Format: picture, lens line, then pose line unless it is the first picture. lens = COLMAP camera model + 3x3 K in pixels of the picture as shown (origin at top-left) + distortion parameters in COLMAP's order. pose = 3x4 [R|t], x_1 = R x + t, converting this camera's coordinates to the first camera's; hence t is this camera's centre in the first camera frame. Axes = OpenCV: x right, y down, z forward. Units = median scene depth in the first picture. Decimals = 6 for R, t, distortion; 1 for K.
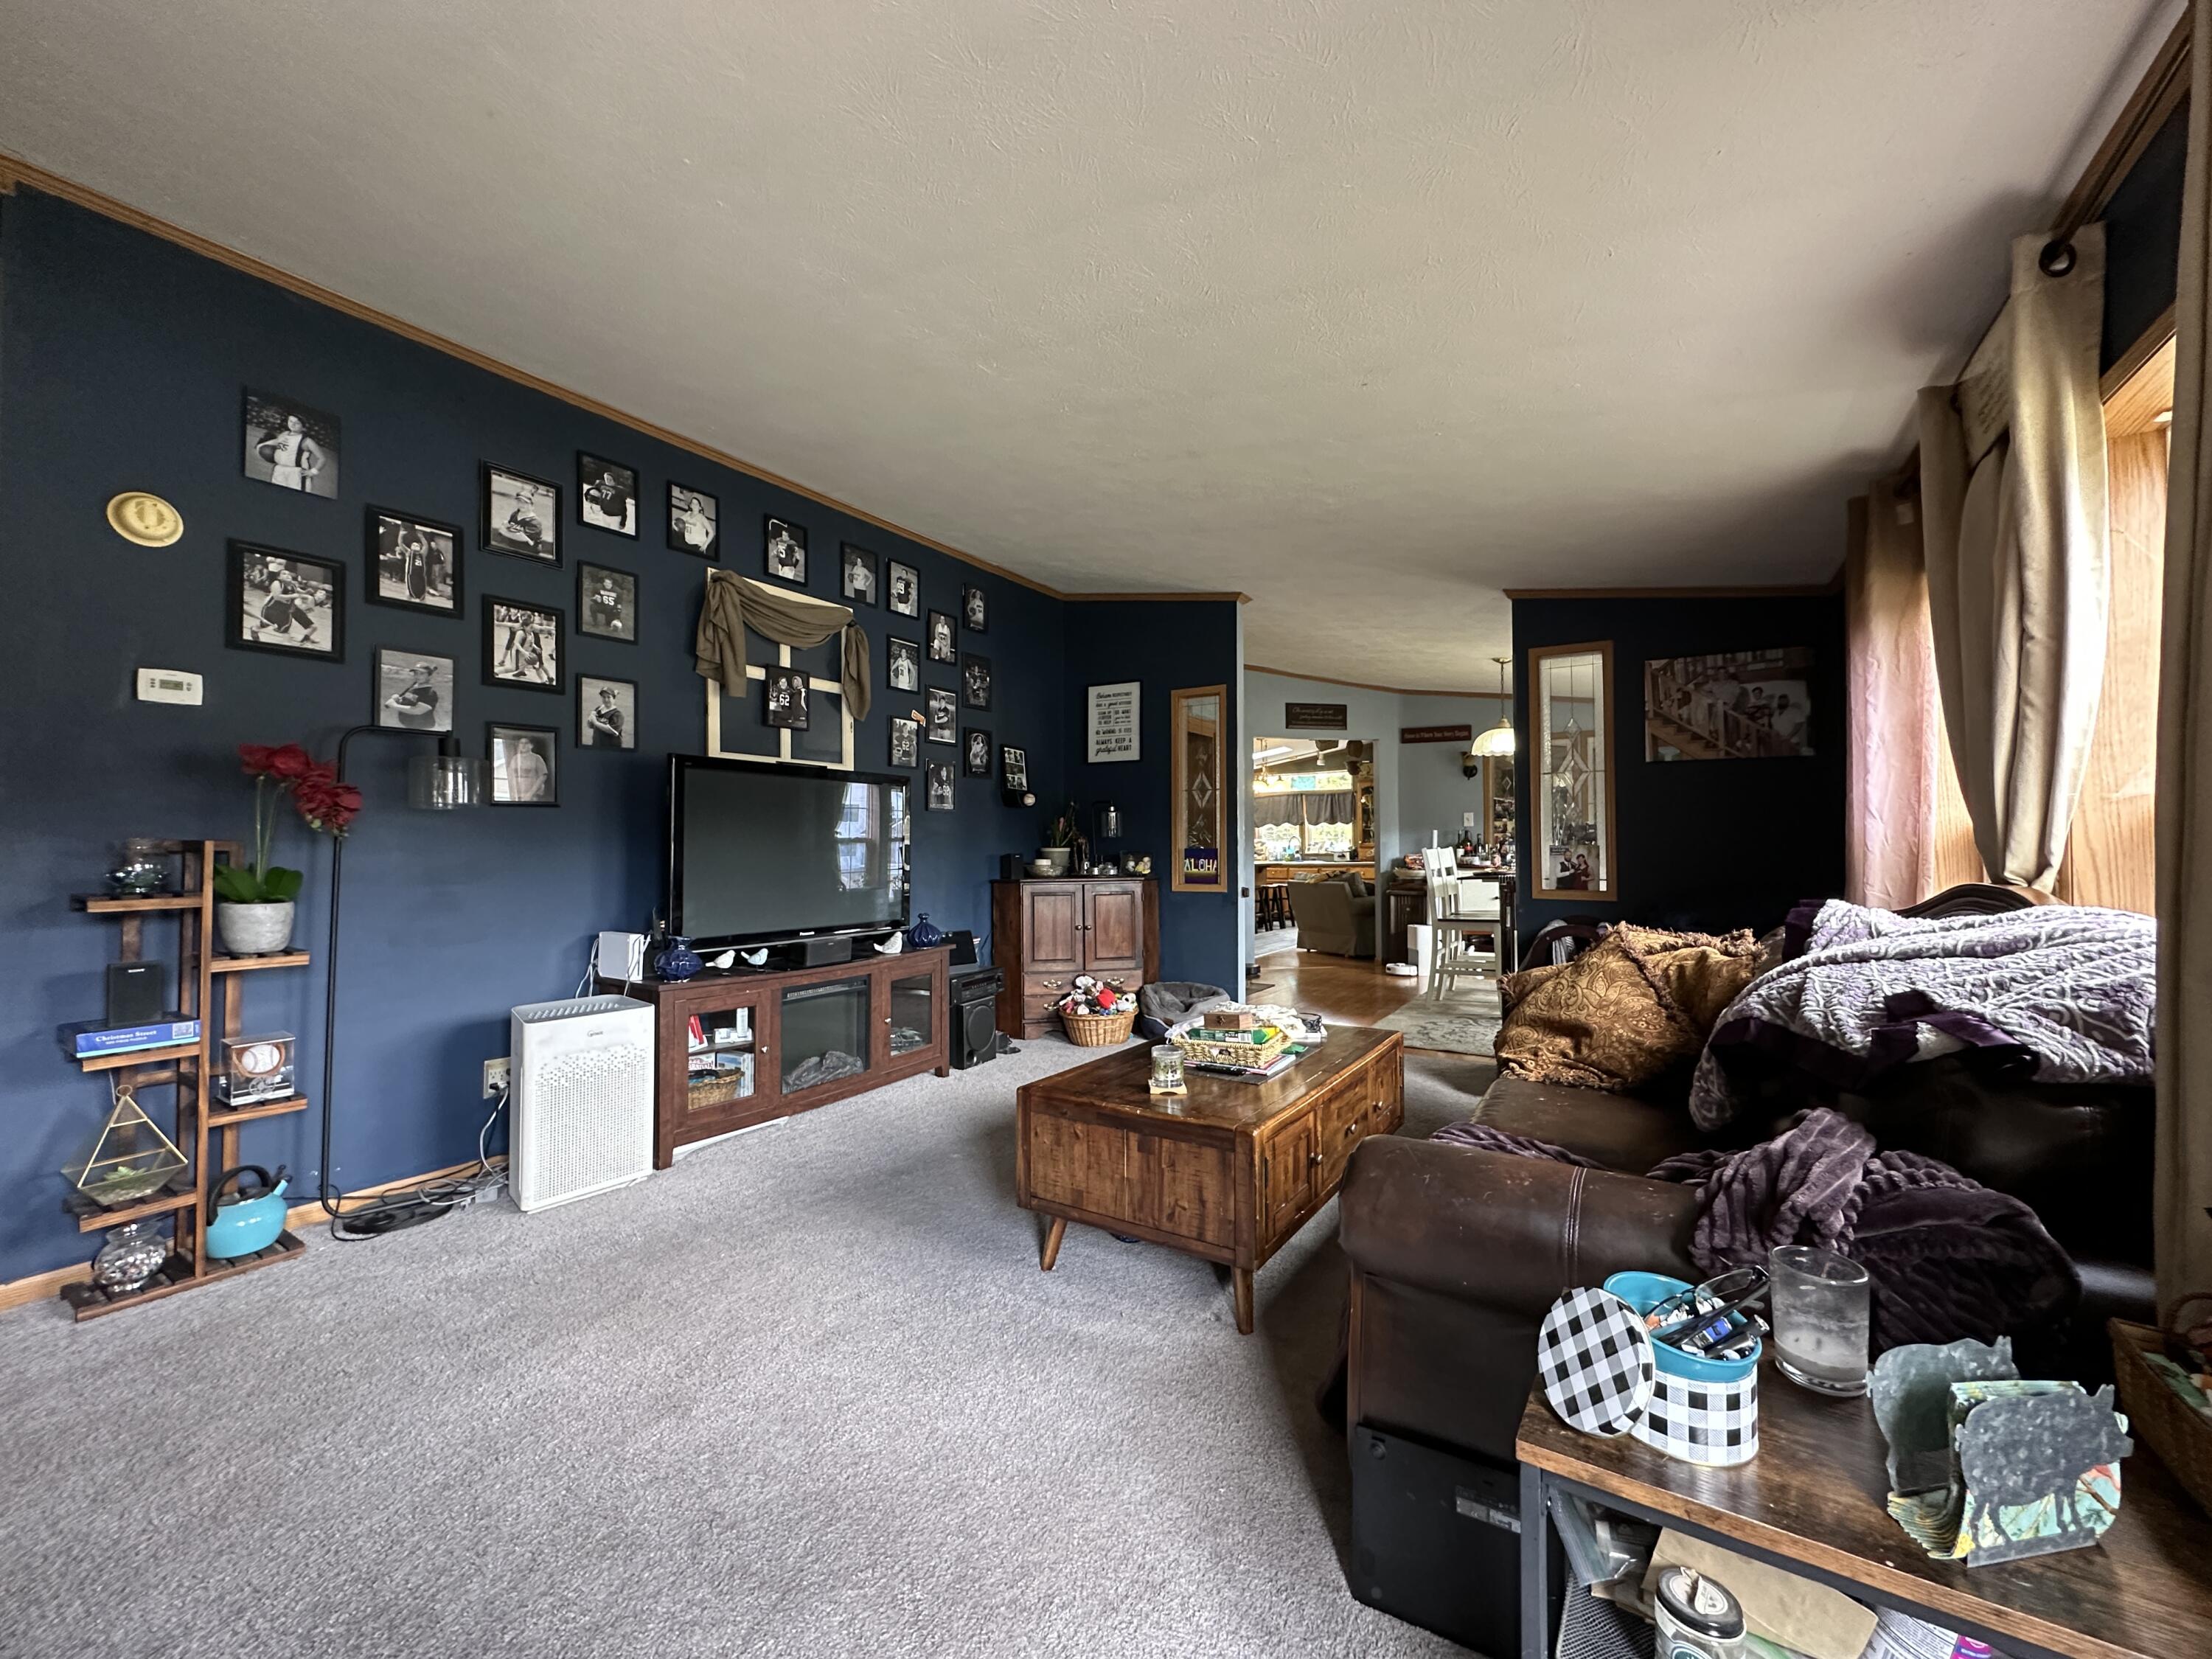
lens RADIAL K [[879.7, 0, 1107.1], [0, 879.7, 827.4], [0, 0, 1]] dist [-0.003891, 0.000696]
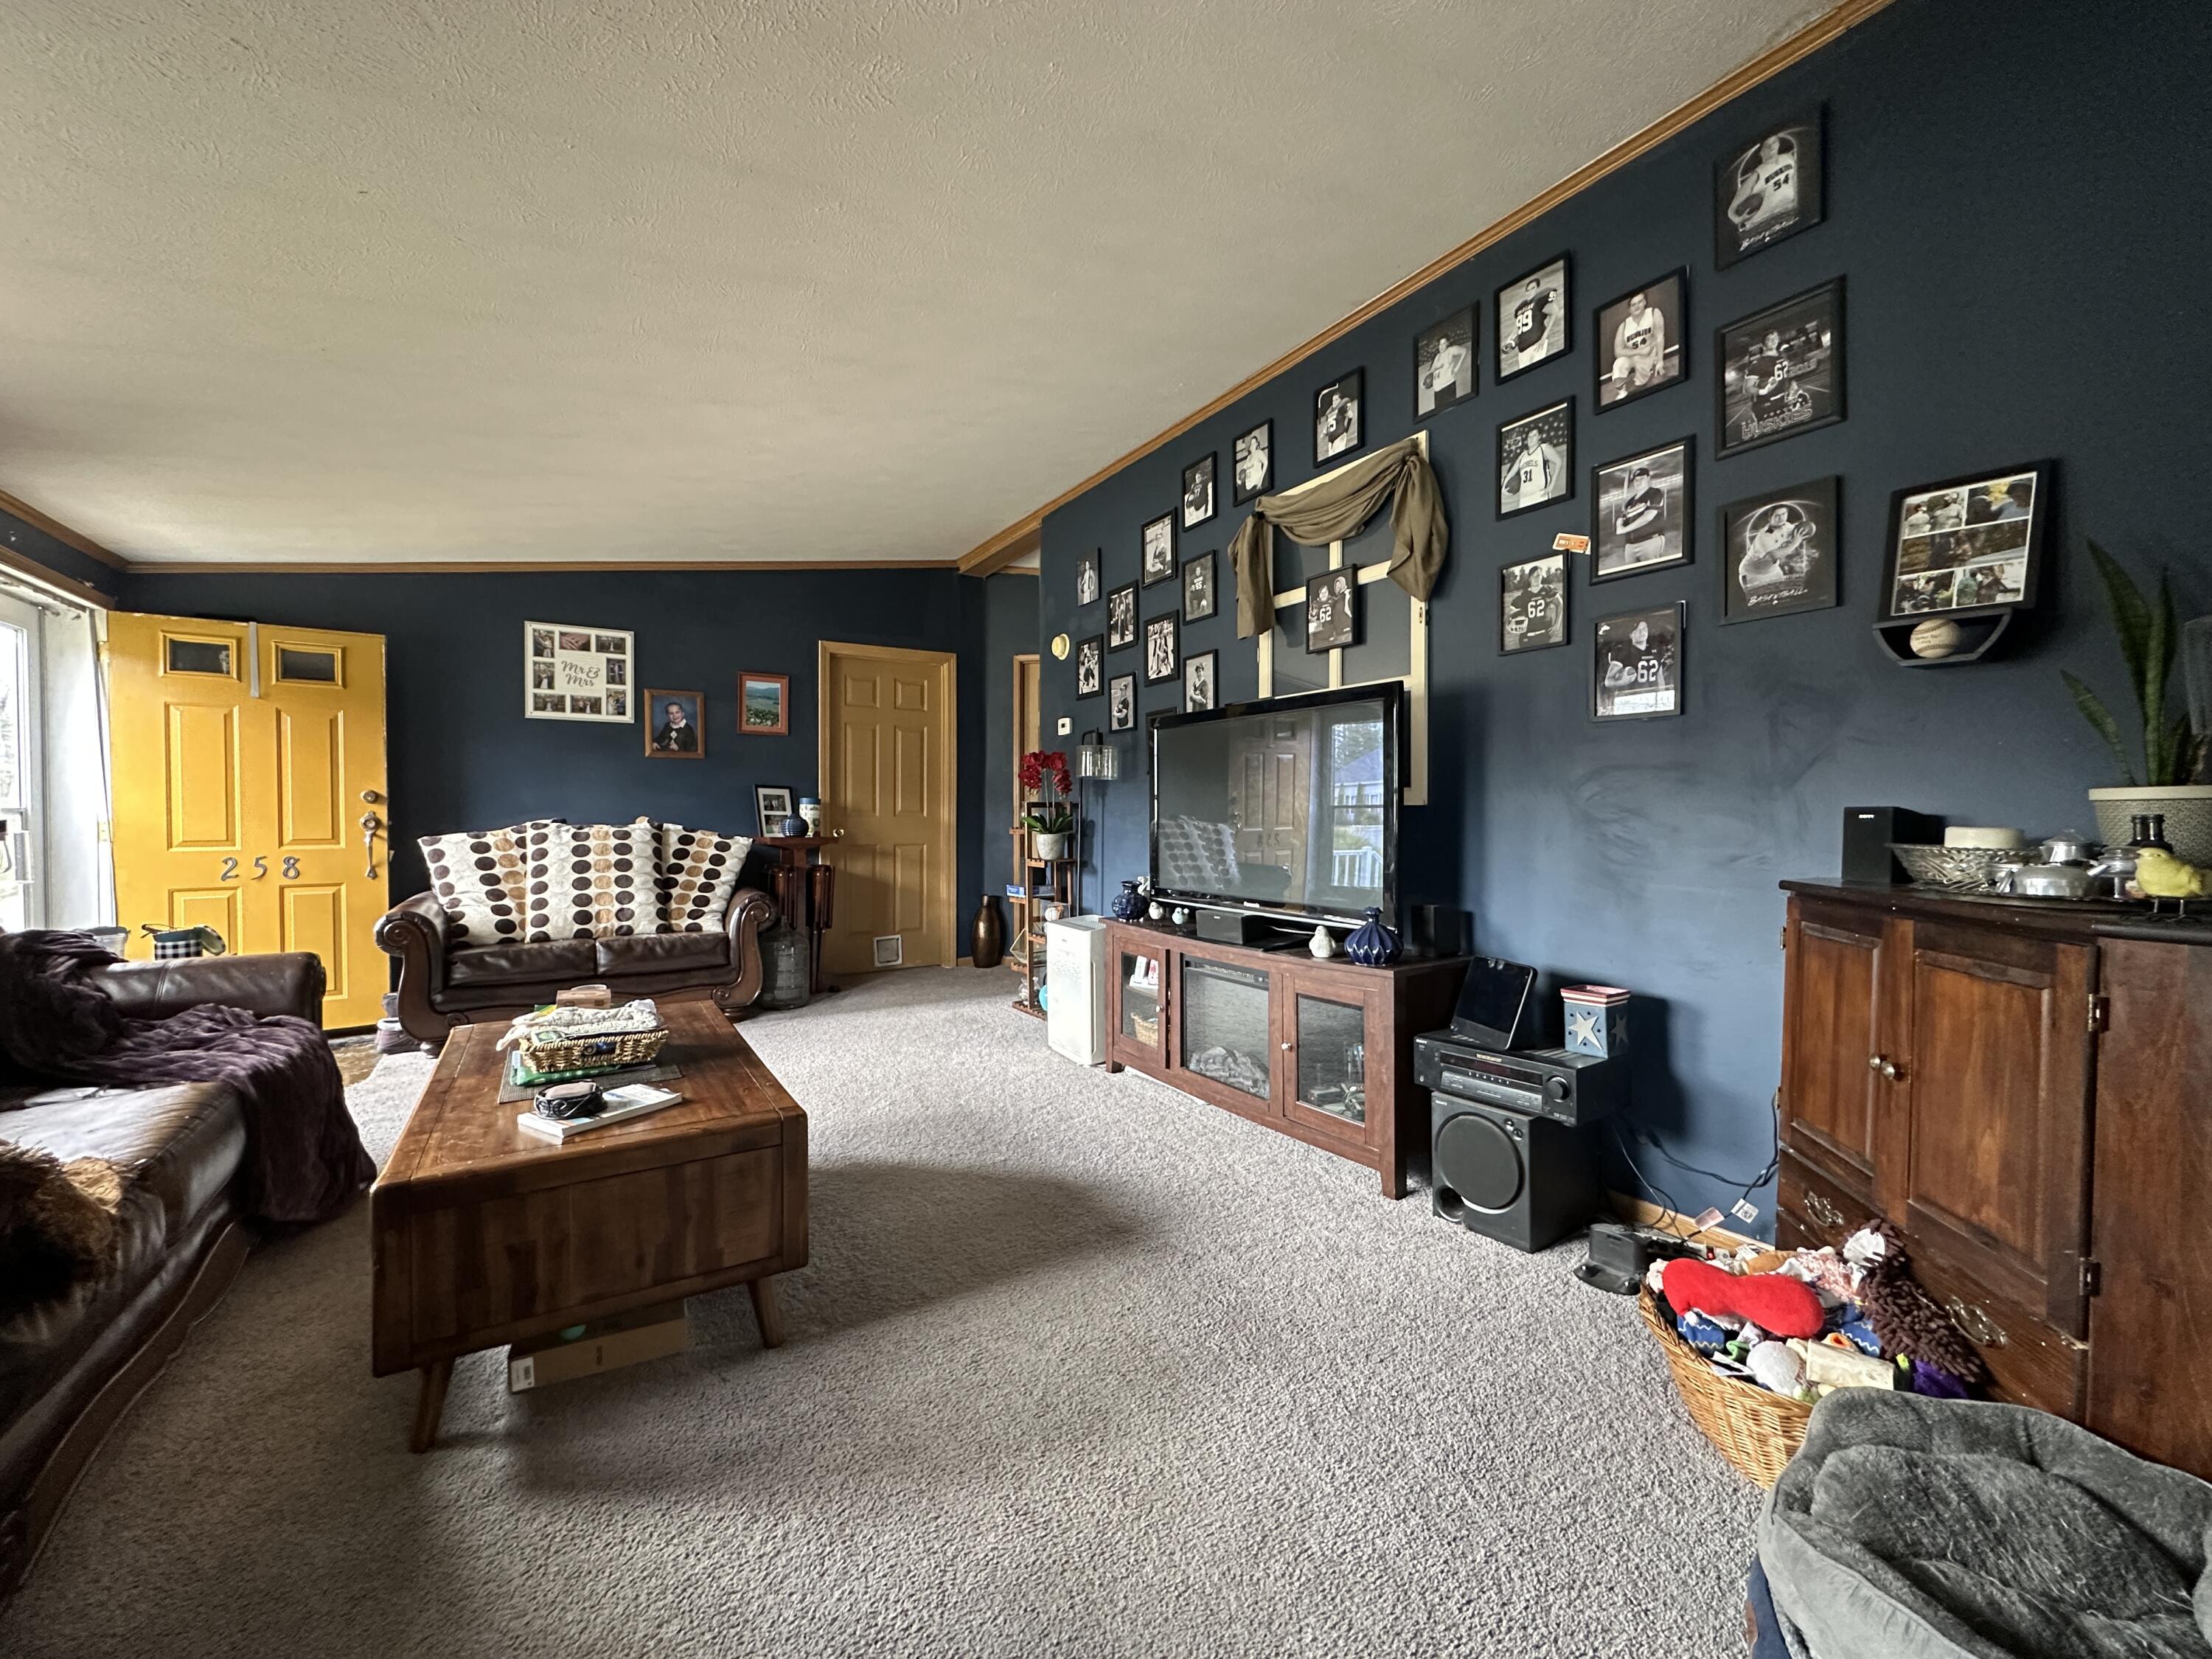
lens RADIAL K [[879.7, 0, 1107.1], [0, 879.7, 827.4], [0, 0, 1]] dist [-0.003891, 0.000696]
pose [[-0.420538, 0.014960, -0.907152, 0.472342], [0.023160, 0.999715, 0.005750, 0.040337], [0.906979, -0.018592, -0.420765, 1.251194]]
